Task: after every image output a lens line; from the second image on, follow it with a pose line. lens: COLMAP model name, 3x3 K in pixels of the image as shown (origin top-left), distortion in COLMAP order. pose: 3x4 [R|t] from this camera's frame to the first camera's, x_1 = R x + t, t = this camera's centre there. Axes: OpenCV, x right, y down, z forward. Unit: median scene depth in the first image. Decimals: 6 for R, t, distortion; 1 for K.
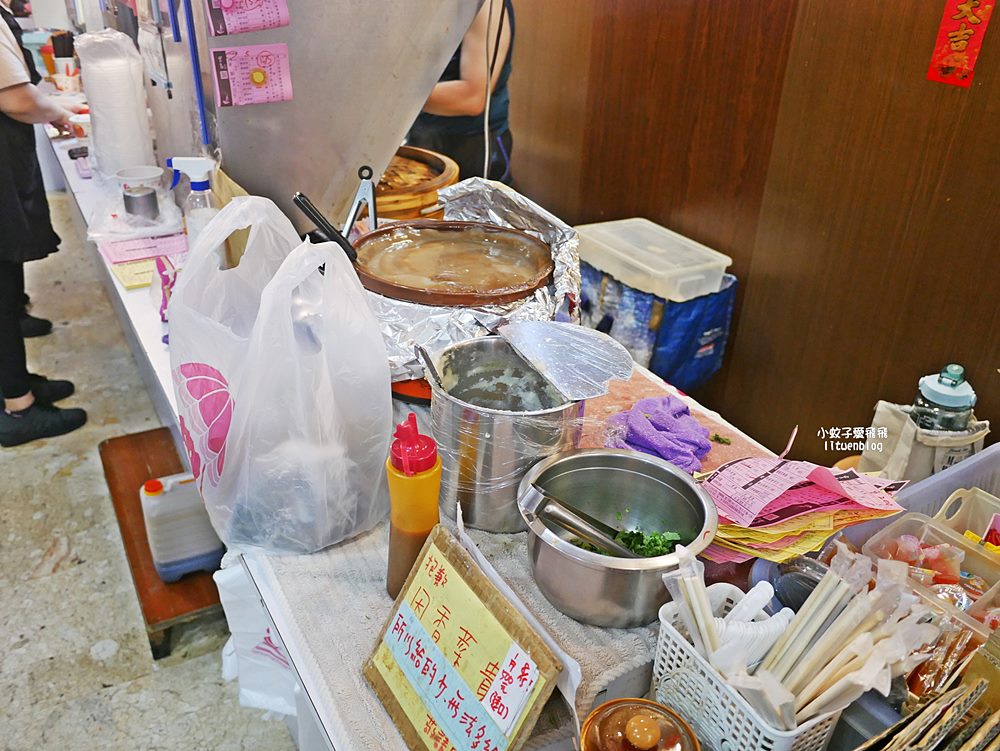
lens RADIAL K [[849.0, 0, 498.9], [0, 849.0, 377.3], [0, 0, 1]] dist [-0.050094, 0.023334]
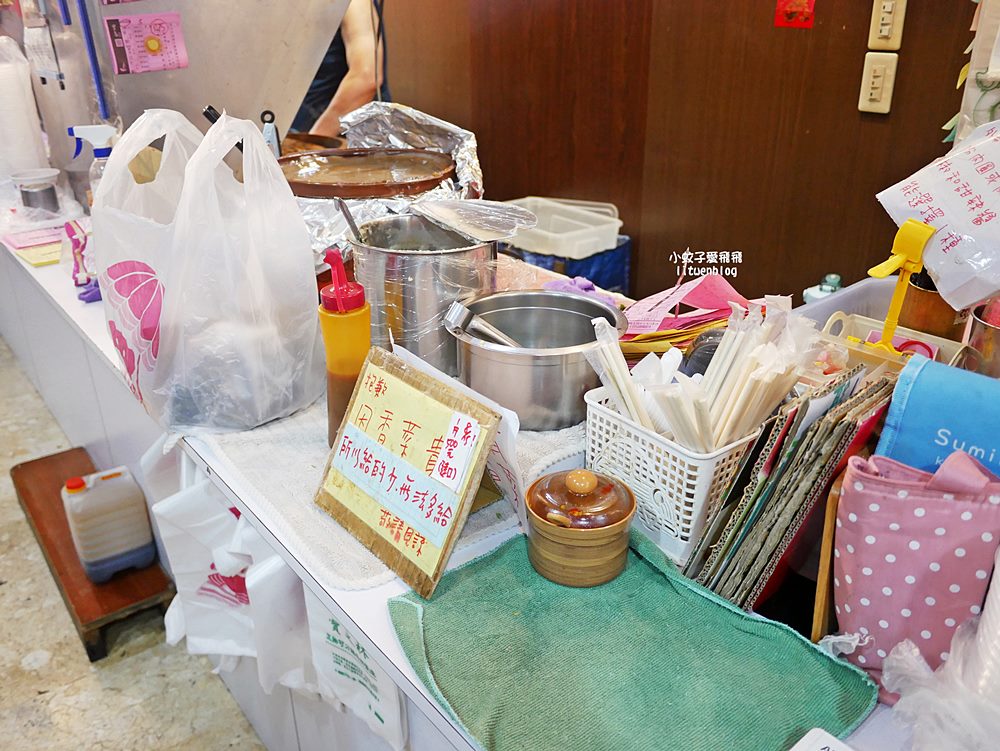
lens RADIAL K [[849.0, 0, 501.4], [0, 849.0, 375.2], [0, 0, 1]] dist [-0.050094, 0.023334]
pose [[0.988687, -0.103288, 0.108761, -0.016420], [0.109502, 0.992584, -0.052782, 0.148185], [-0.102503, 0.064095, 0.992666, -0.041206]]
